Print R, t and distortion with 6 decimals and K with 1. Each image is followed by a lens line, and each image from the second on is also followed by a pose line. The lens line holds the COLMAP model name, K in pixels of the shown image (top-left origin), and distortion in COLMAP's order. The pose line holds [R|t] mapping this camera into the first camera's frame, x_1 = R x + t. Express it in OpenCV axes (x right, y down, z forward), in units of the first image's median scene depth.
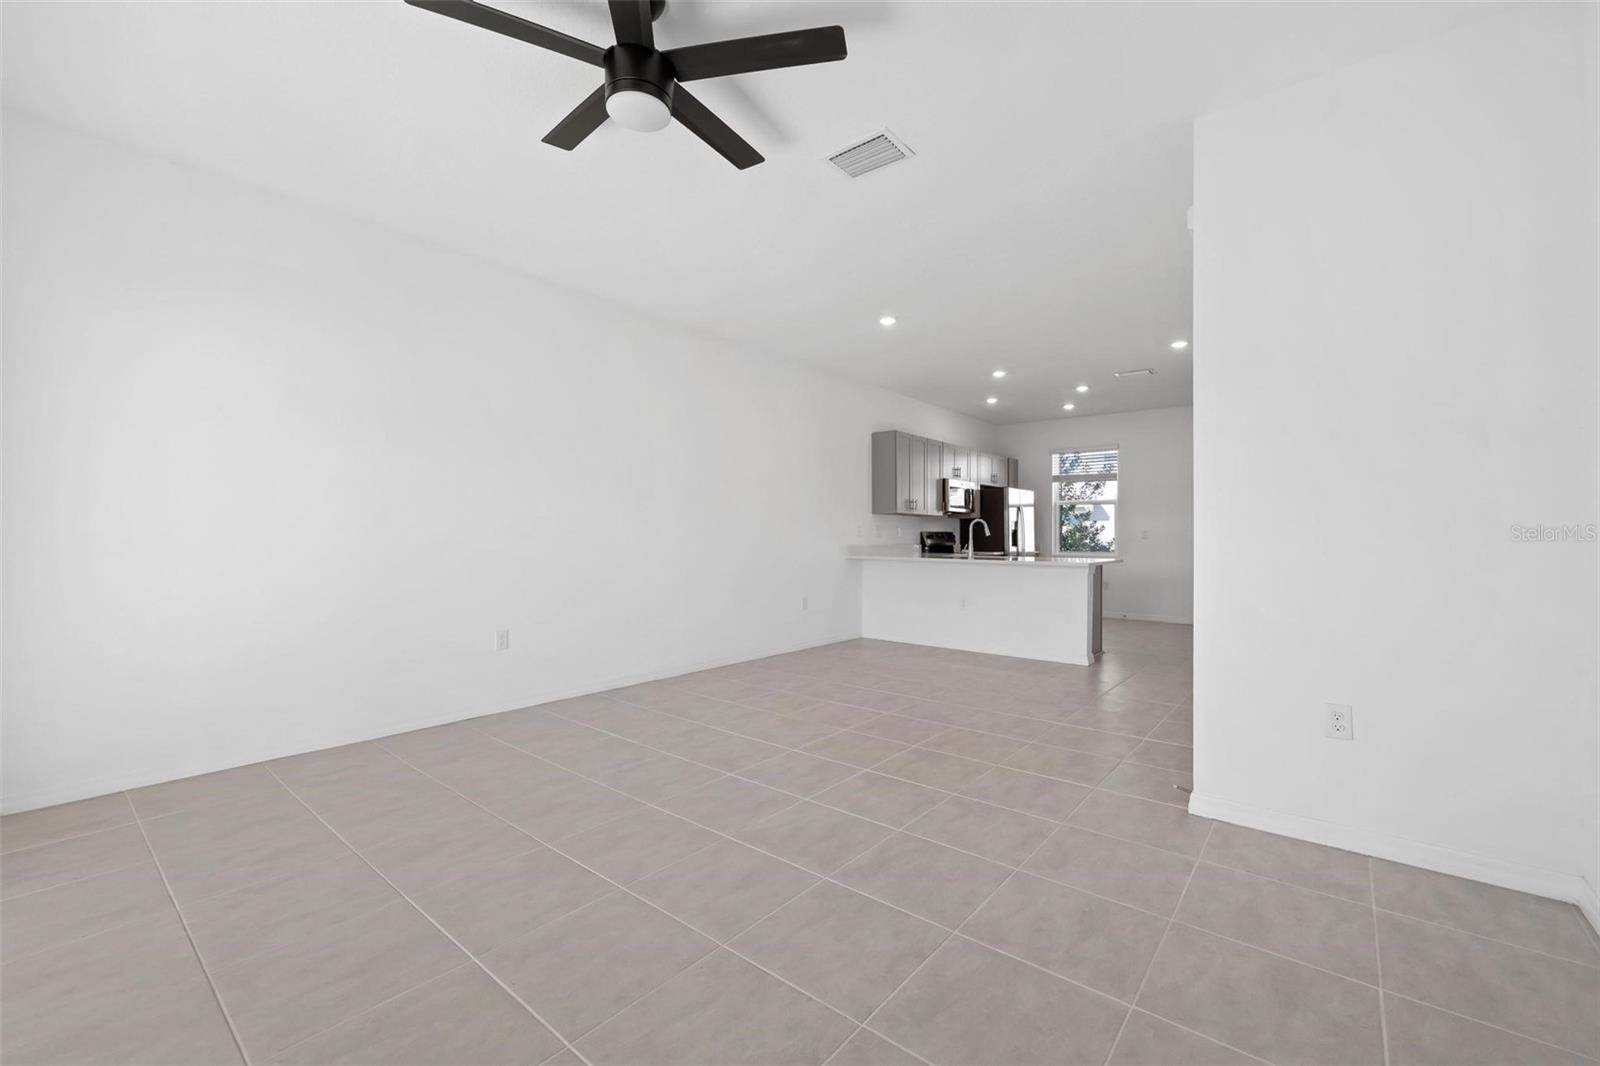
lens RADIAL K [[659.1, 0, 799.2], [0, 659.1, 528.2], [0, 0, 1]] dist [-0.003315, 0.001041]
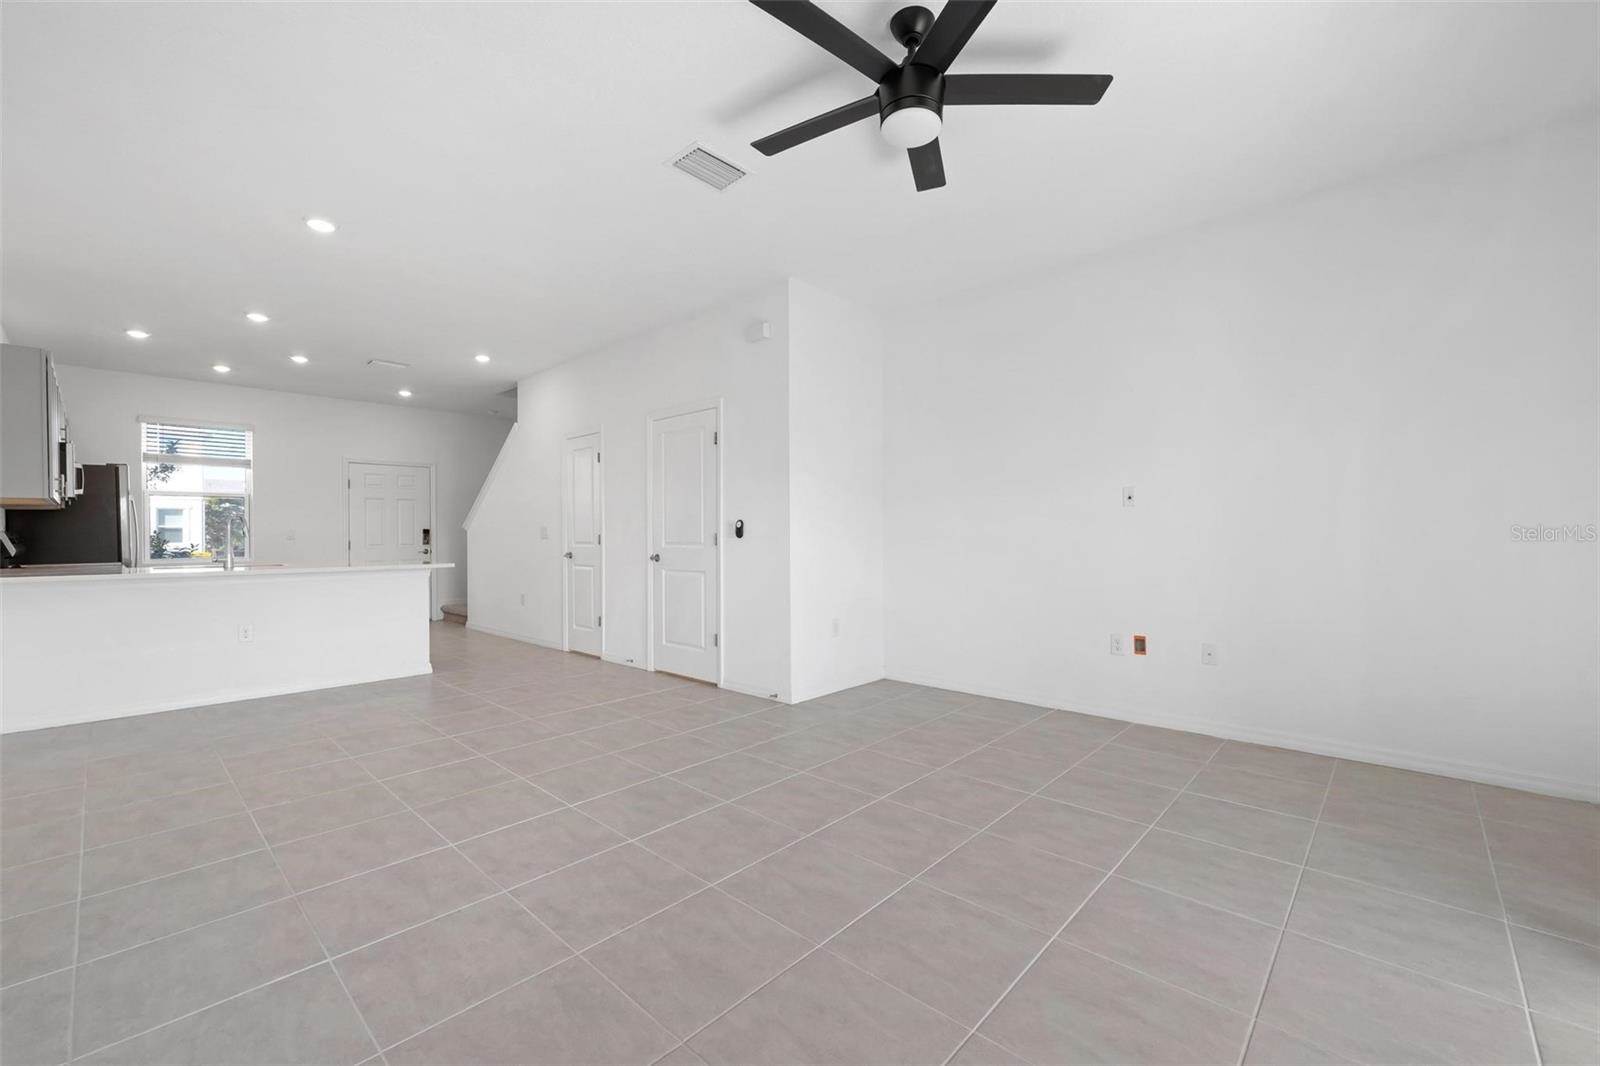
lens RADIAL K [[659.1, 0, 809.1], [0, 659.1, 536.7], [0, 0, 1]] dist [-0.003315, 0.001041]
pose [[0.056148, -0.012473, 0.998345, -0.332089], [-0.002214, 0.999918, 0.012617, -0.000119], [-0.998420, -0.002918, 0.056116, 0.282630]]
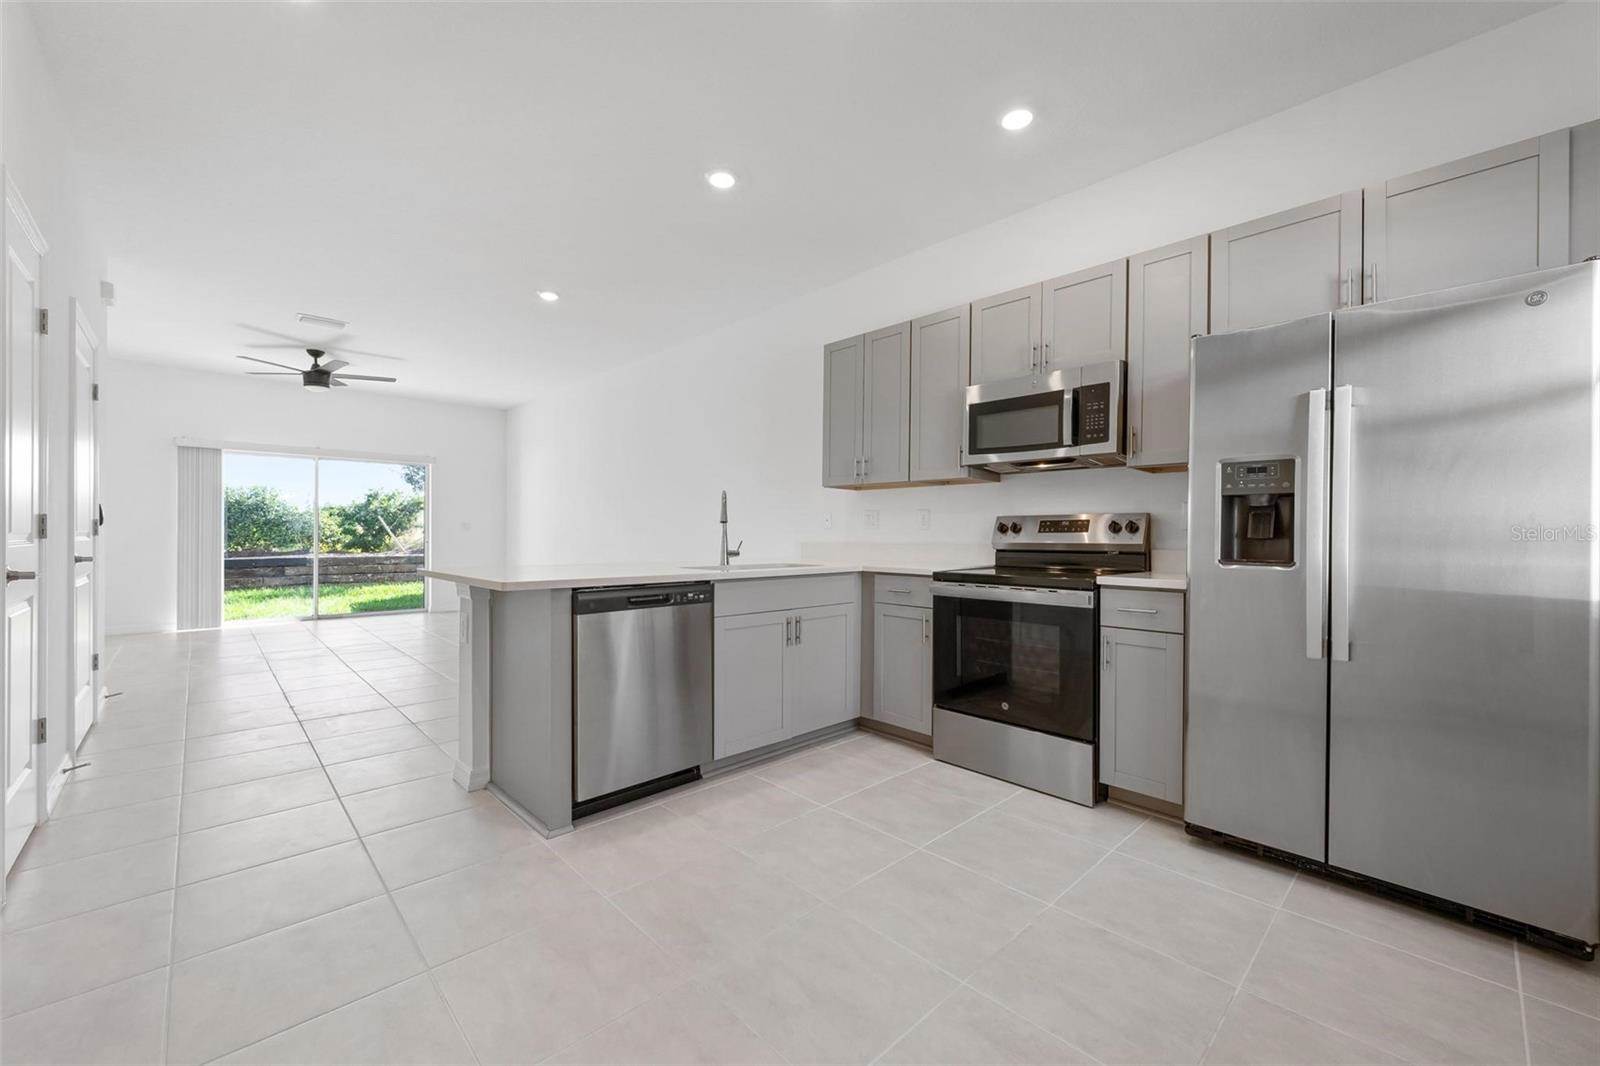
lens RADIAL K [[633.4, 0, 803.1], [0, 633.4, 535.1], [0, 0, 1]] dist [-0.001086, 0.000170]
pose [[-0.119027, -0.003944, -0.992883, 0.621017], [0.003672, 0.999984, -0.004413, 0.018897], [0.992884, -0.004171, -0.119010, 0.924354]]
